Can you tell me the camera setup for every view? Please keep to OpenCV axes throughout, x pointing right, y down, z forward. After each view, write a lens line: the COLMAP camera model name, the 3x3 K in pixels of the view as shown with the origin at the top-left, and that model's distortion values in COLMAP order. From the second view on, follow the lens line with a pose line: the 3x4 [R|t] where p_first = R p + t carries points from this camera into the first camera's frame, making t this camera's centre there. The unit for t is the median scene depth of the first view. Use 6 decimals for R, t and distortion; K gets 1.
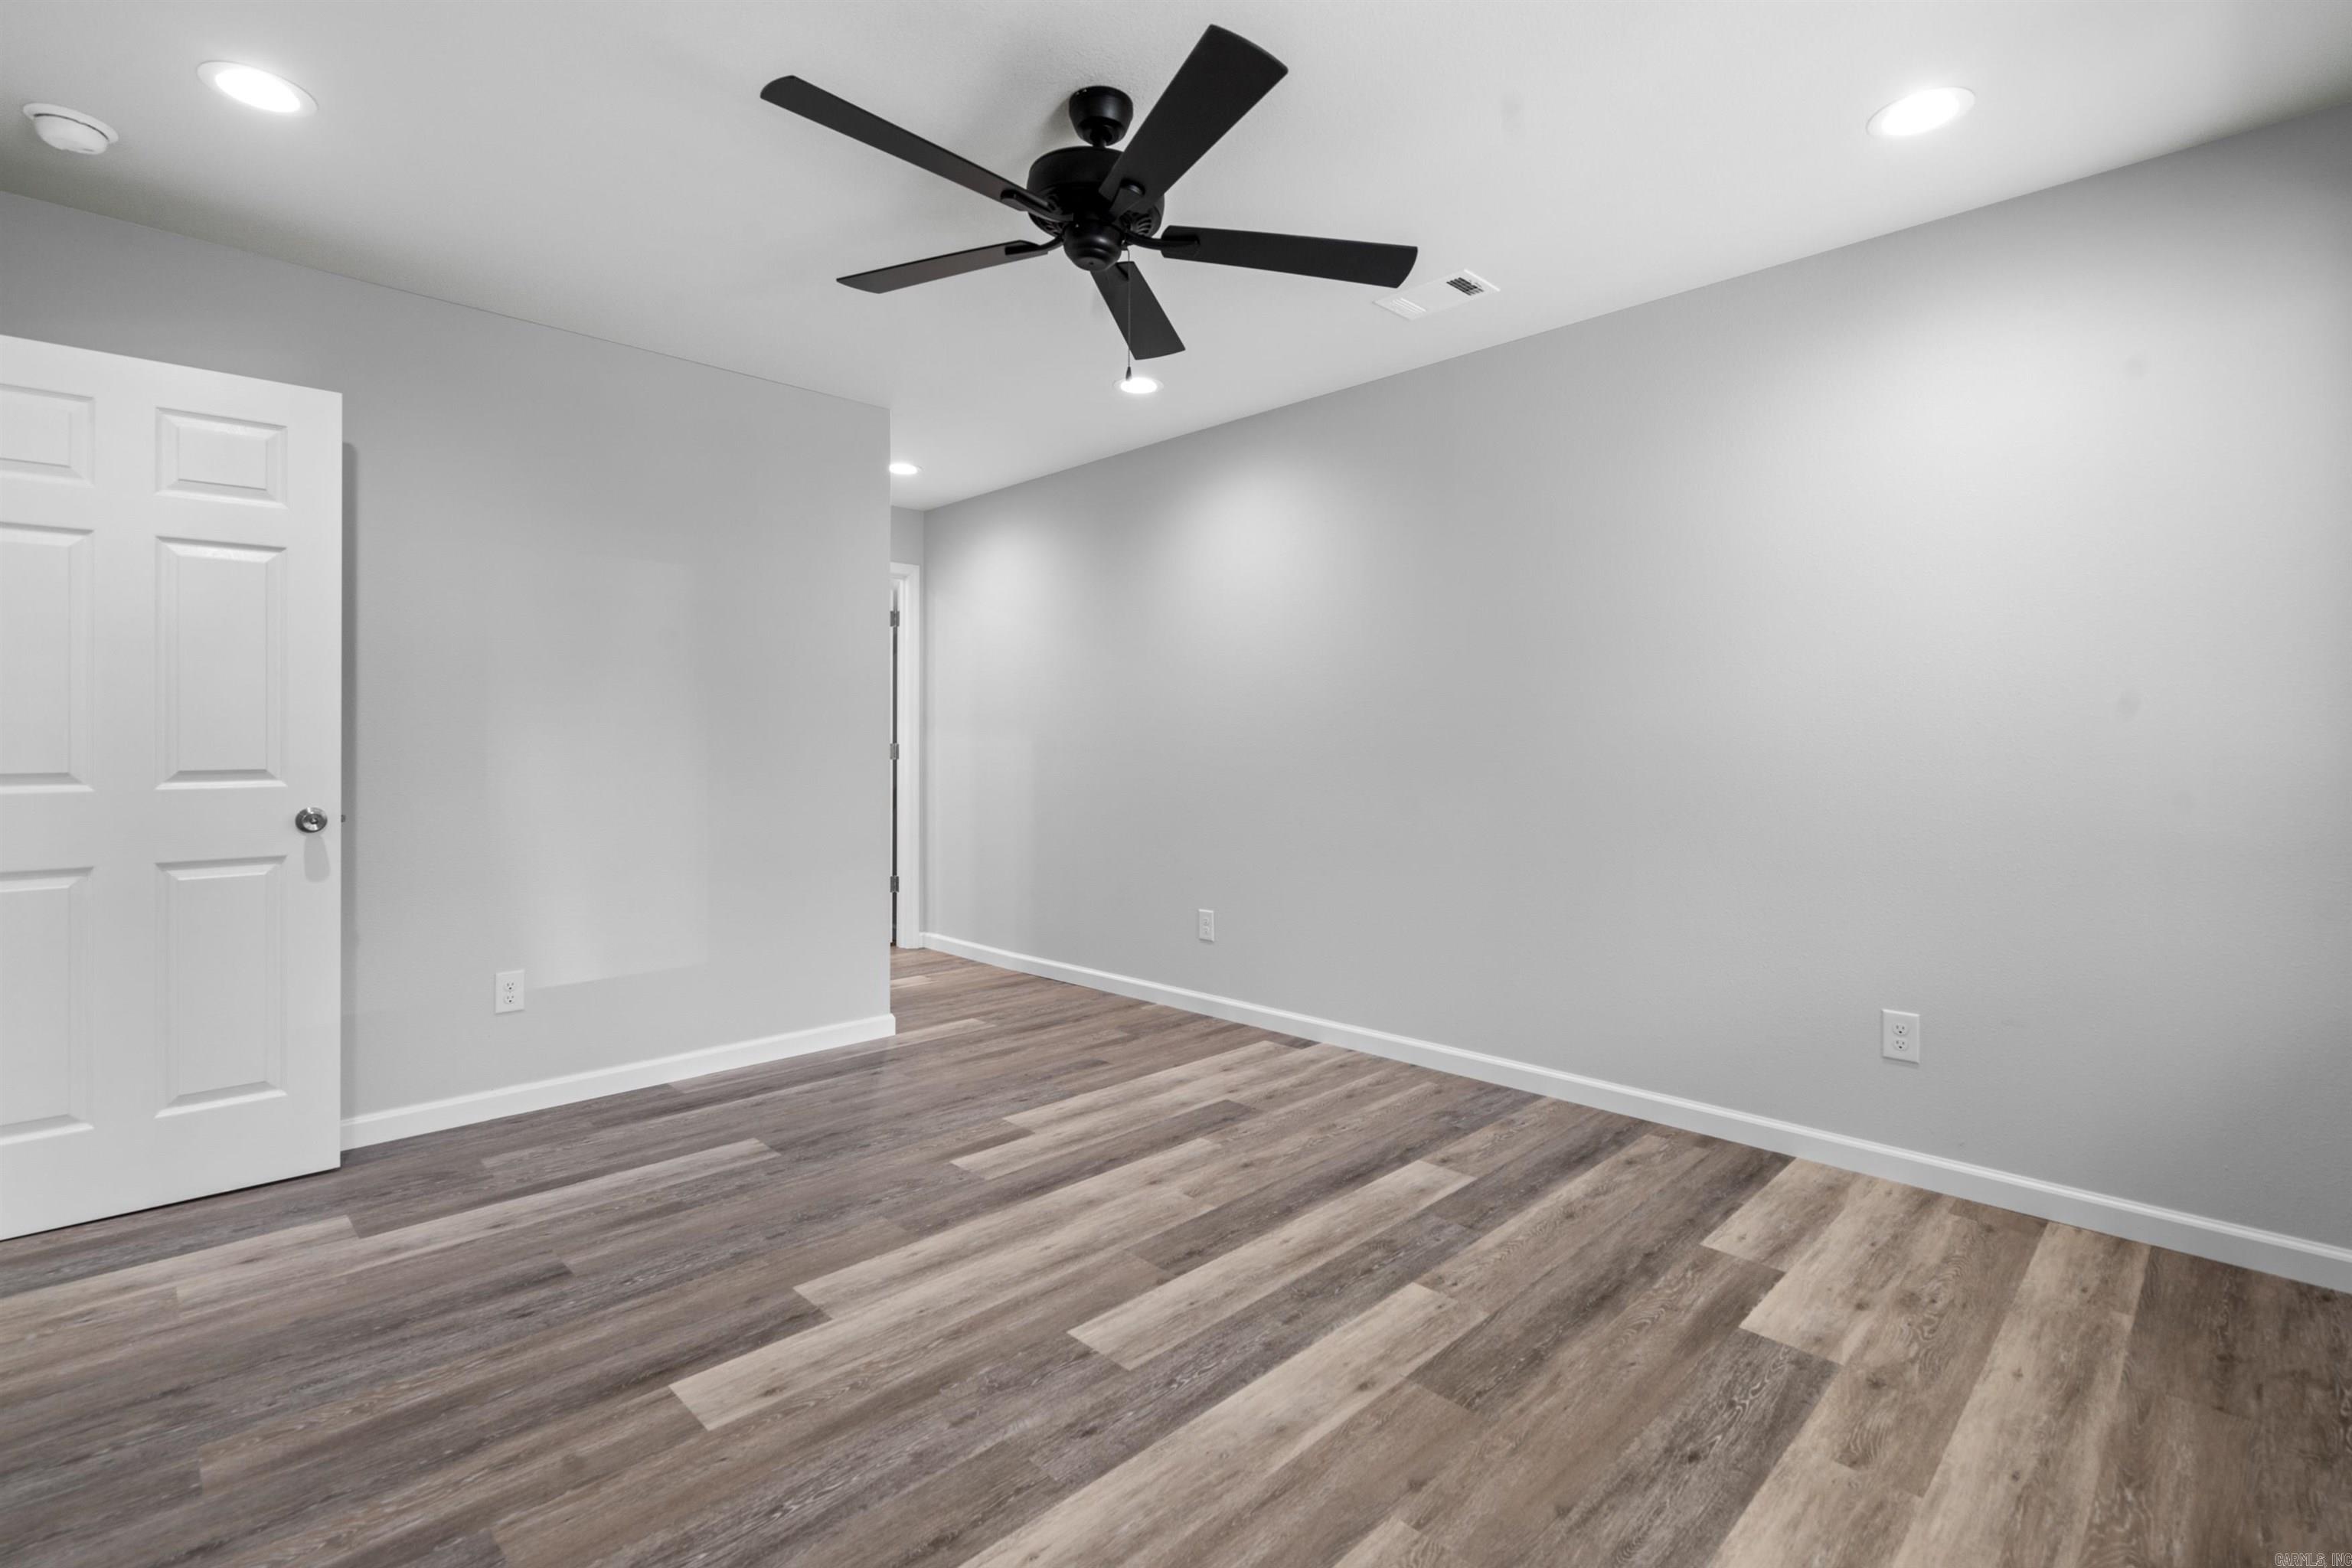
lens RADIAL K [[1076.2, 0, 1170.2], [0, 1076.2, 760.7], [0, 0, 1]] dist [-0.001212, 0.001274]
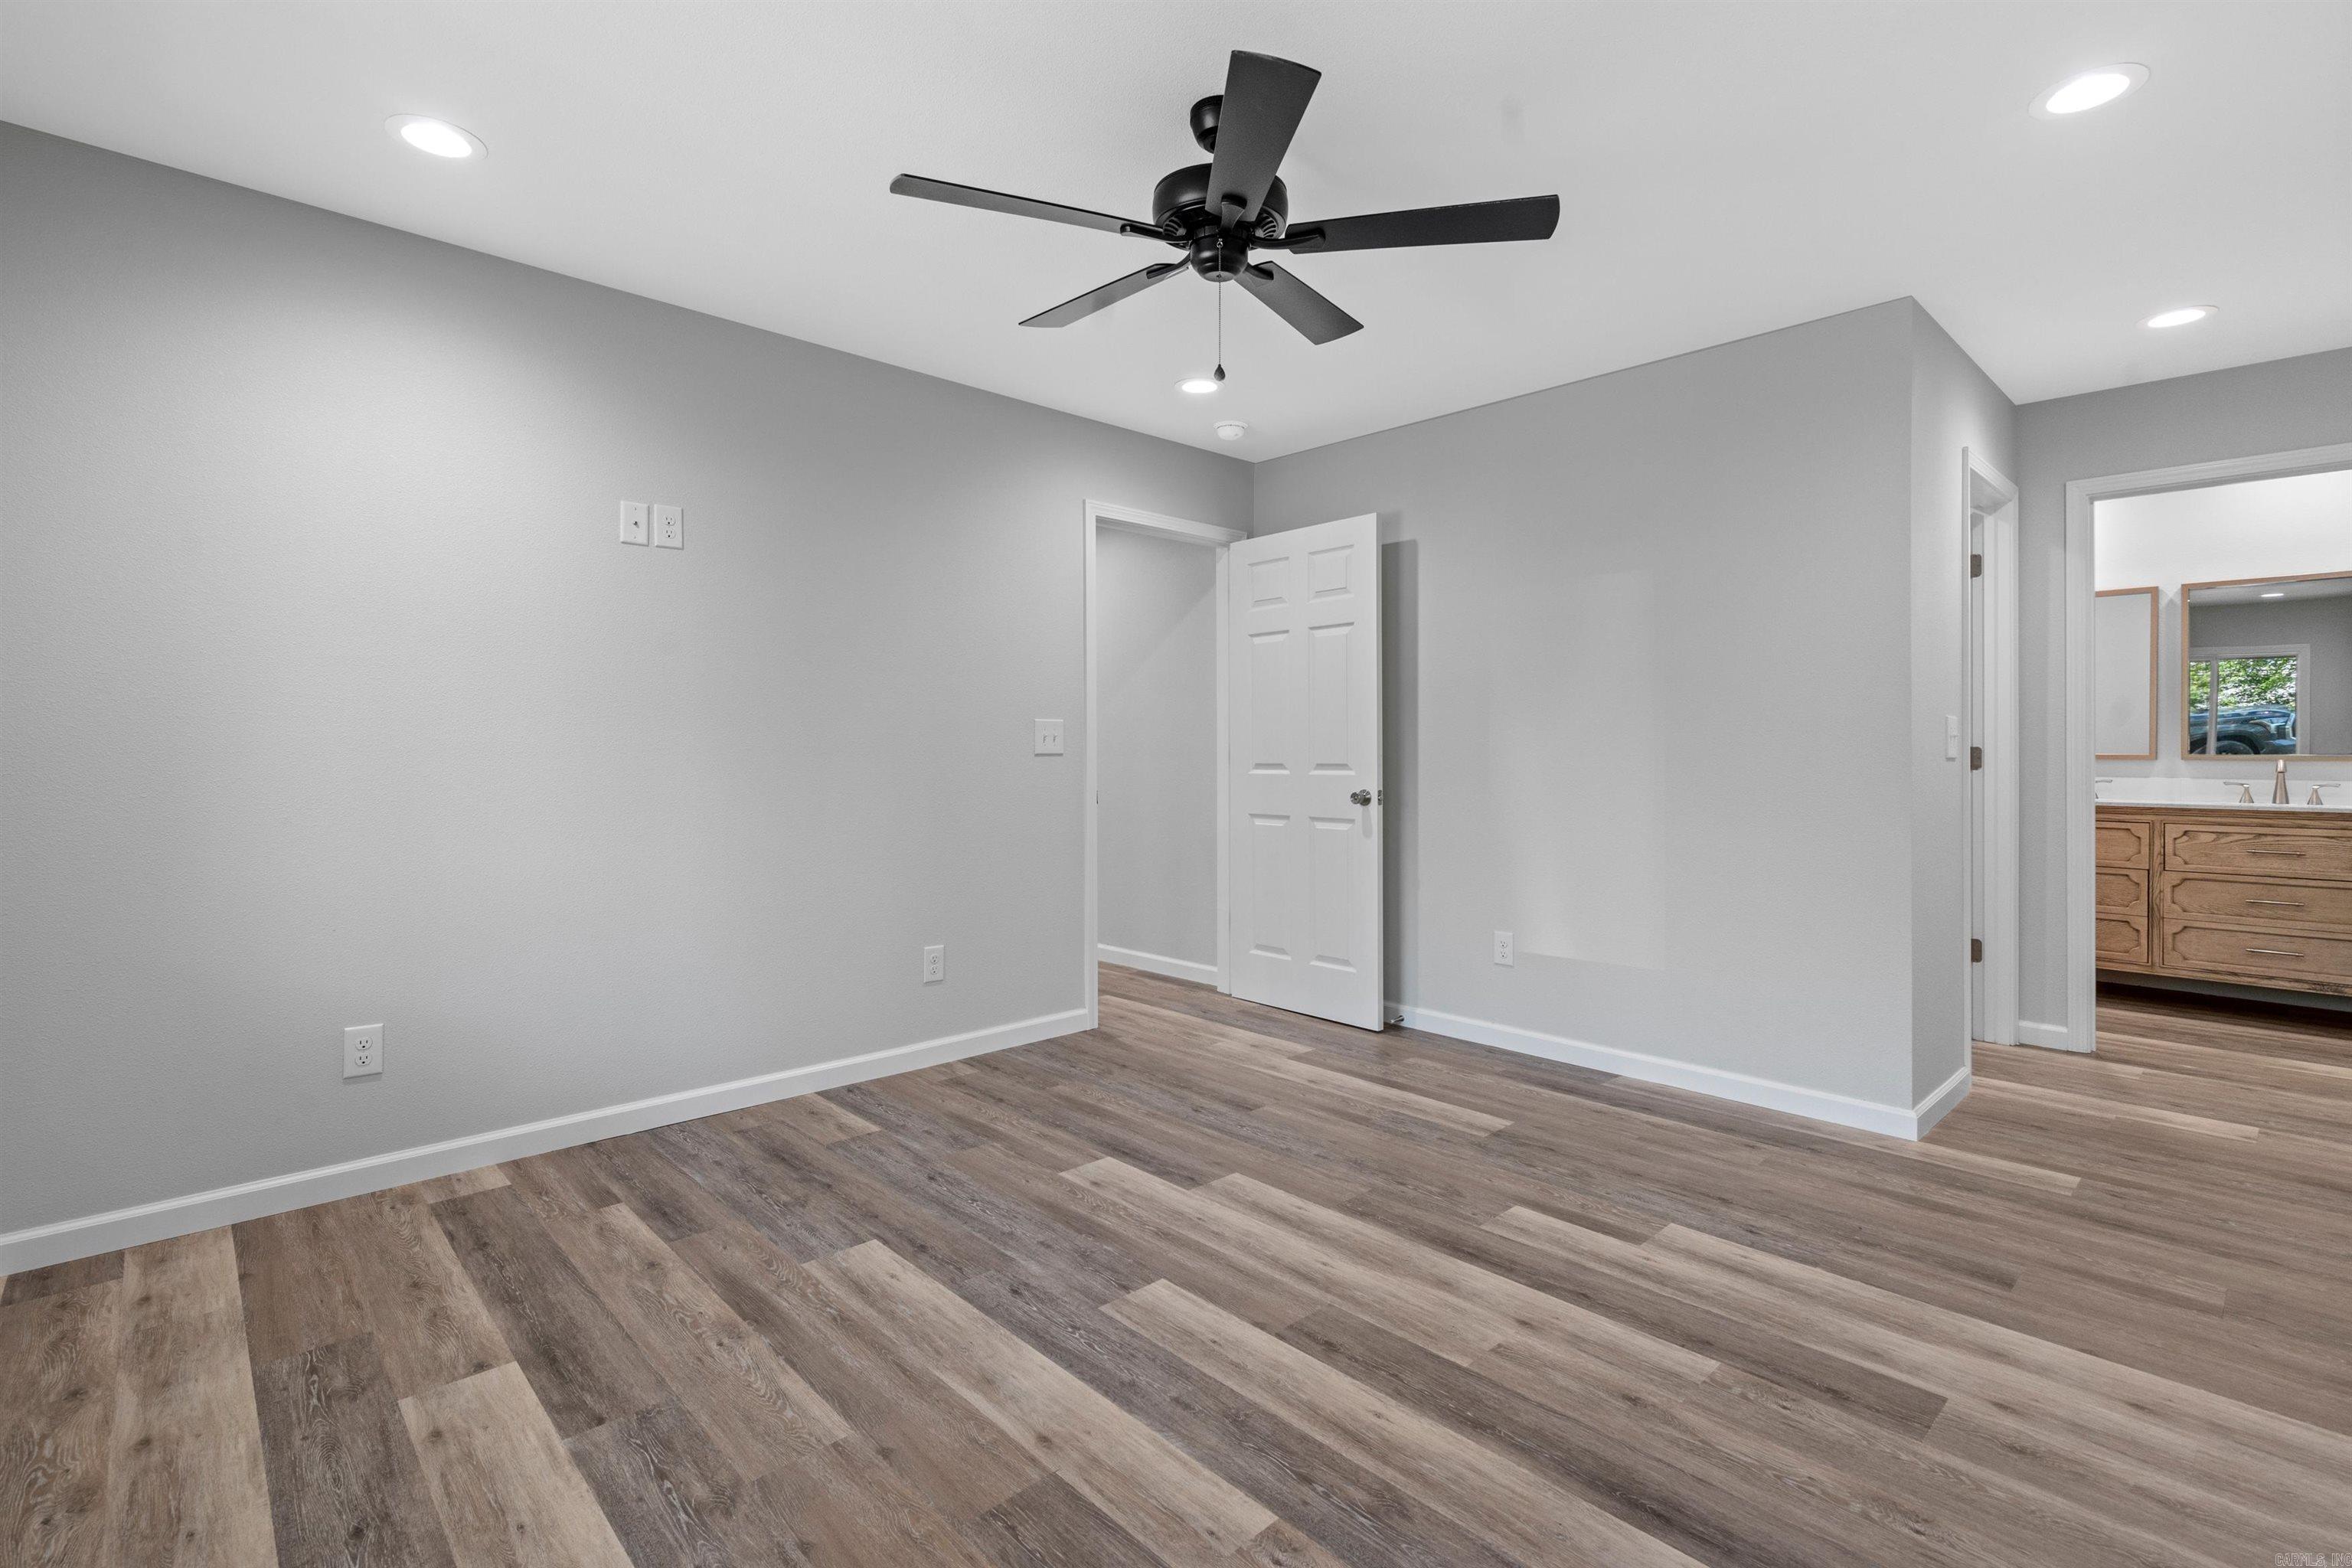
lens RADIAL K [[1076.2, 0, 1170.2], [0, 1076.2, 760.7], [0, 0, 1]] dist [-0.001212, 0.001274]
pose [[-0.025085, 0.008895, -0.999646, 0.819460], [-0.014321, 0.999855, 0.009256, -0.008509], [0.999583, 0.014548, -0.024954, 0.839785]]
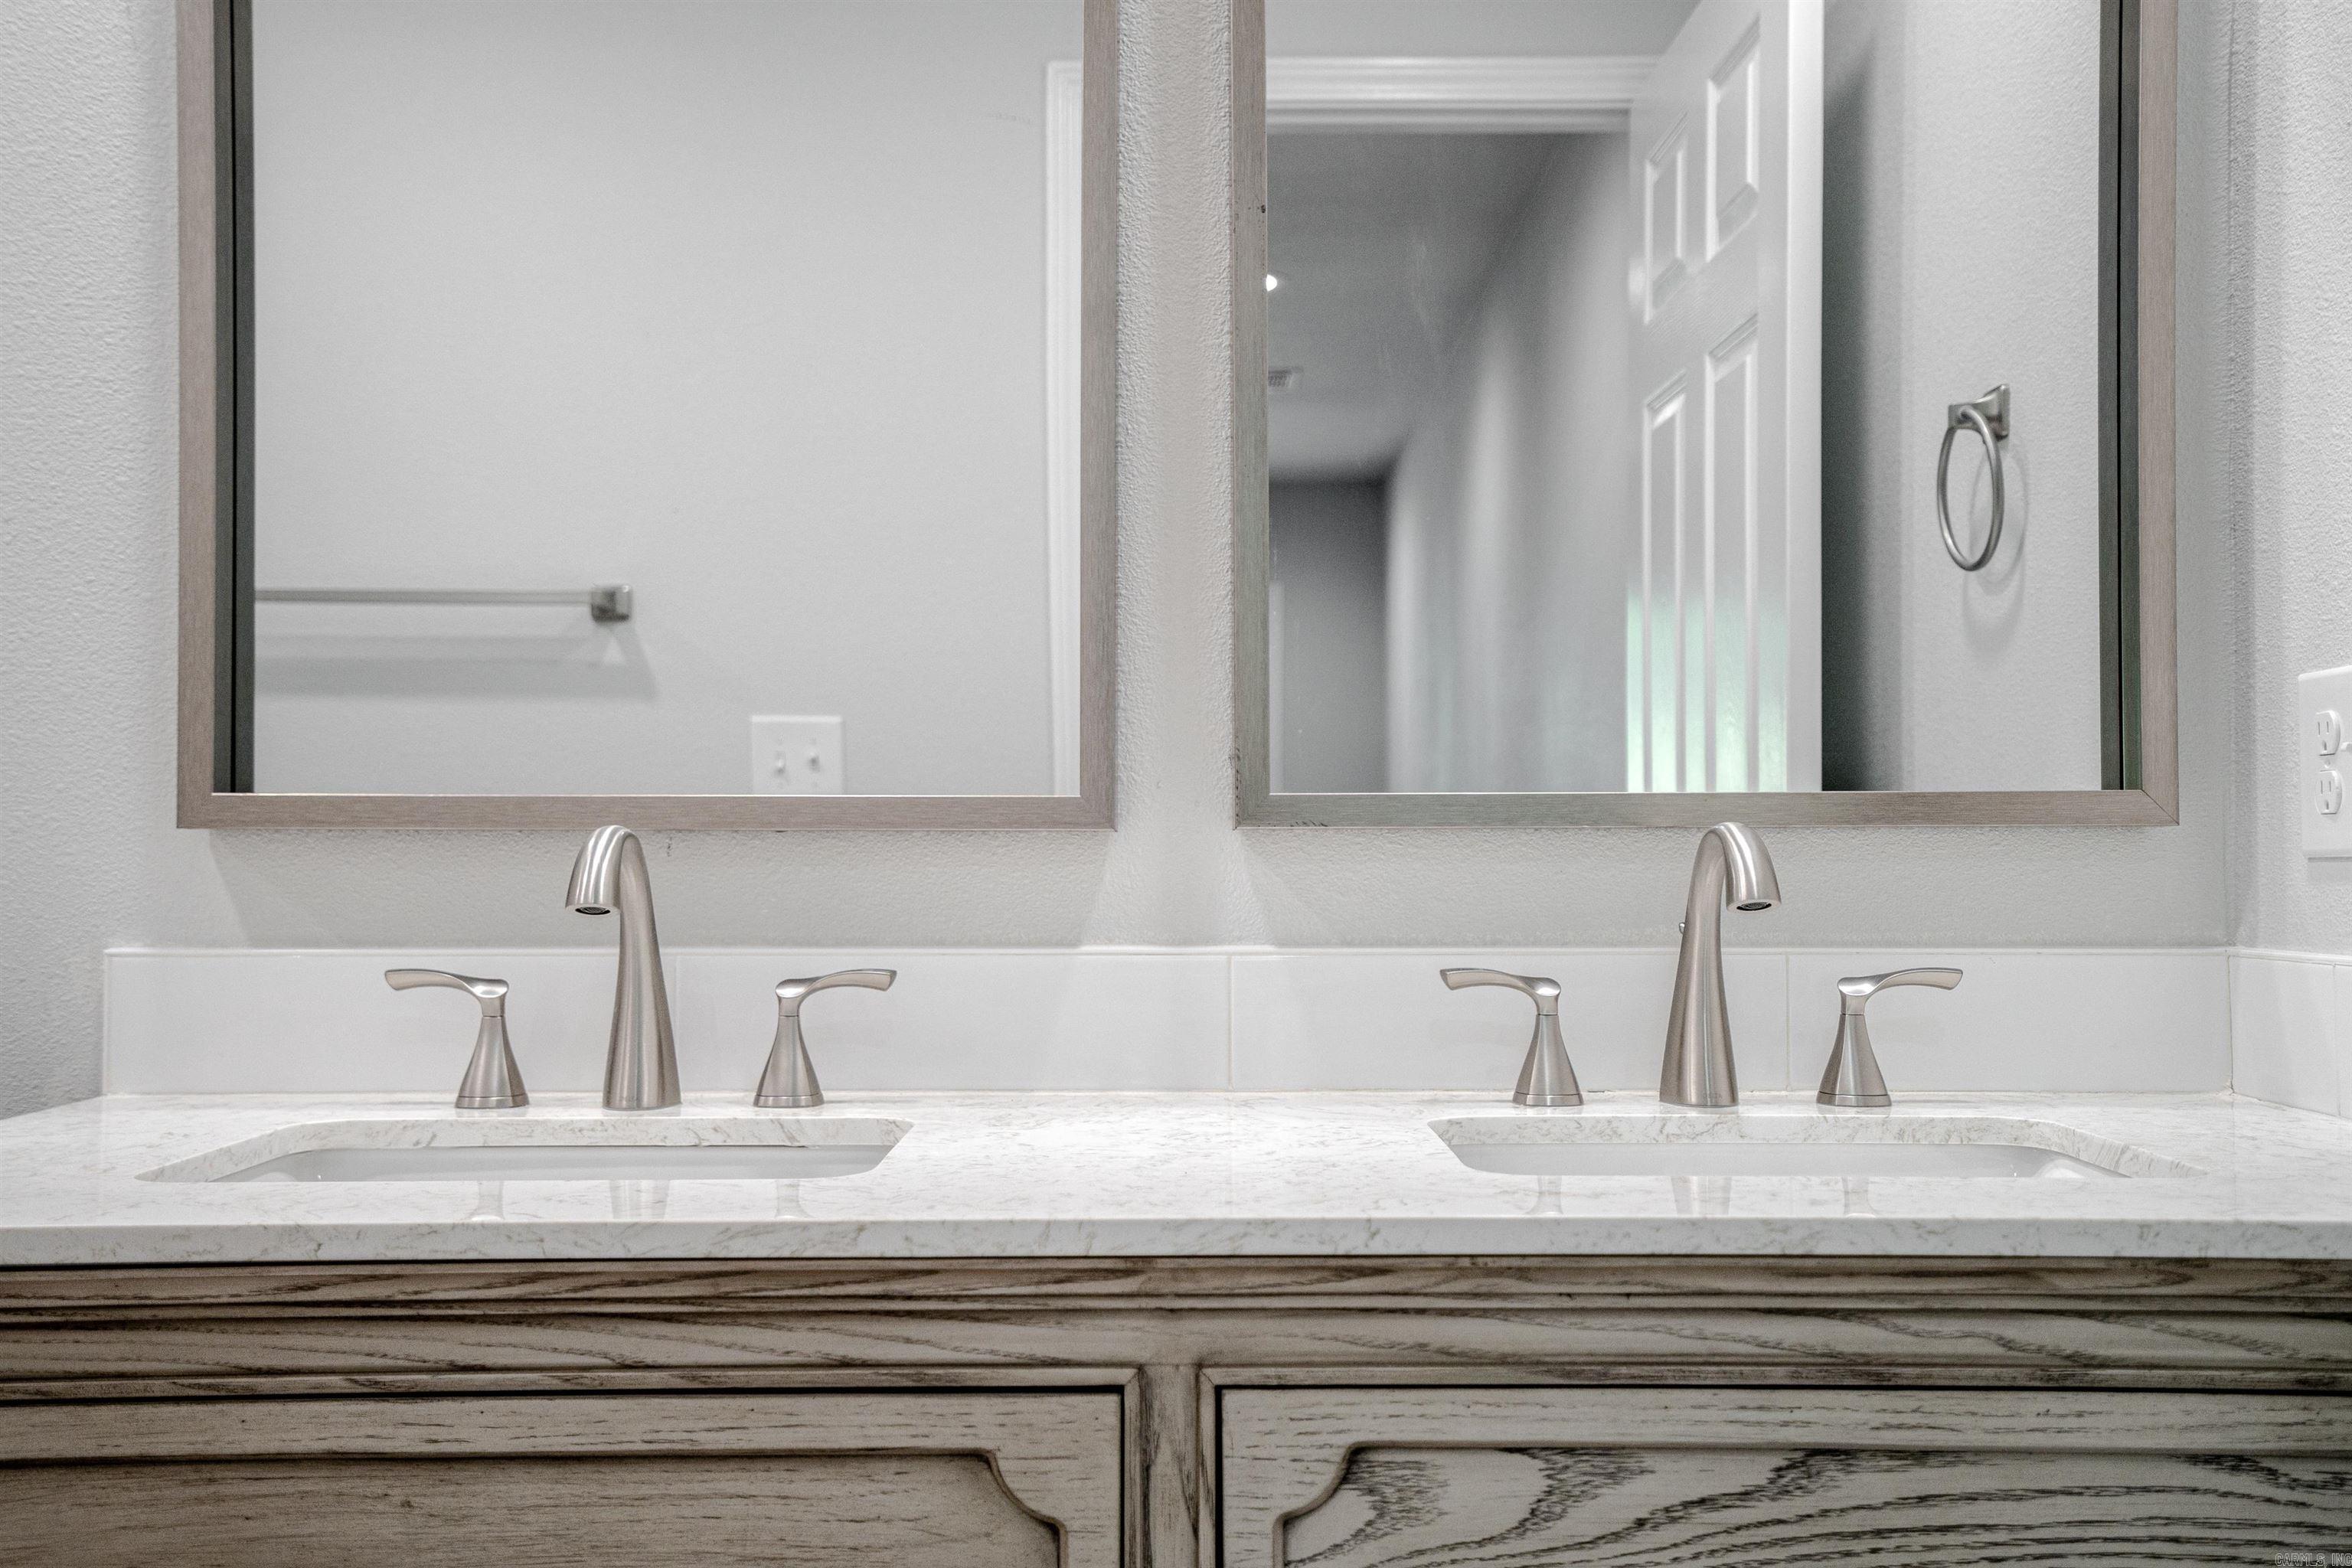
lens RADIAL K [[2287.7, 0, 1176.7], [0, 2287.7, 778.6], [0, 0, 1]] dist [0.070379, 0.035657]
pose [[0.710266, -0.013089, -0.703812, 0.716380], [-0.004887, 0.999711, -0.023523, -0.009009], [0.703917, 0.020147, 0.709997, 0.927065]]
